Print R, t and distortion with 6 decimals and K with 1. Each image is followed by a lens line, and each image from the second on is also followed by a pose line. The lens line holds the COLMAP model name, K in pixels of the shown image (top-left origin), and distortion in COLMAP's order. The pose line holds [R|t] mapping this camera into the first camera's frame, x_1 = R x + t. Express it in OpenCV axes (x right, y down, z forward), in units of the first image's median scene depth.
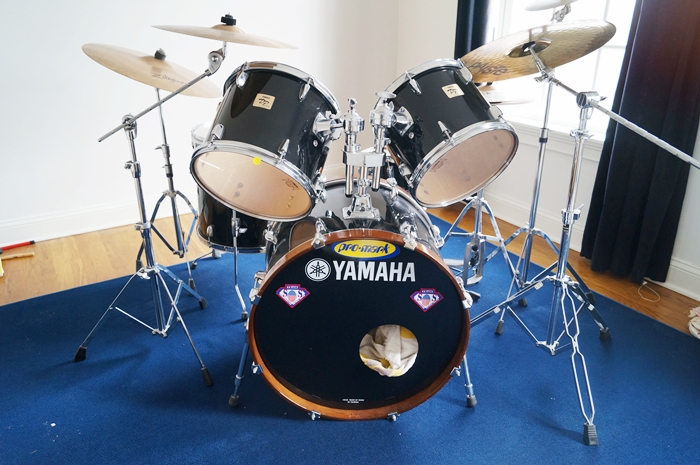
lens RADIAL K [[537.0, 0, 350.4], [0, 537.0, 232.0], [0, 0, 1]] dist [-0.008732, 0.010641]
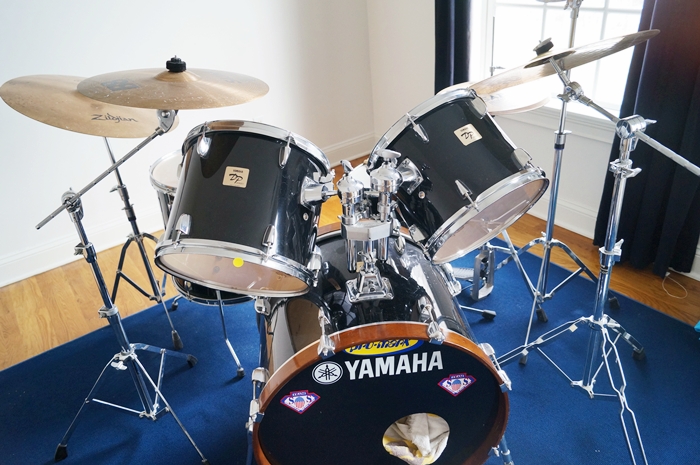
lens RADIAL K [[537.0, 0, 349.7], [0, 537.0, 233.0], [0, 0, 1]] dist [-0.008732, 0.010641]
pose [[0.993209, -0.111581, 0.032961, -0.026437], [0.107001, 0.987250, 0.117847, -0.212652], [-0.045690, -0.113519, 0.992485, 0.174040]]
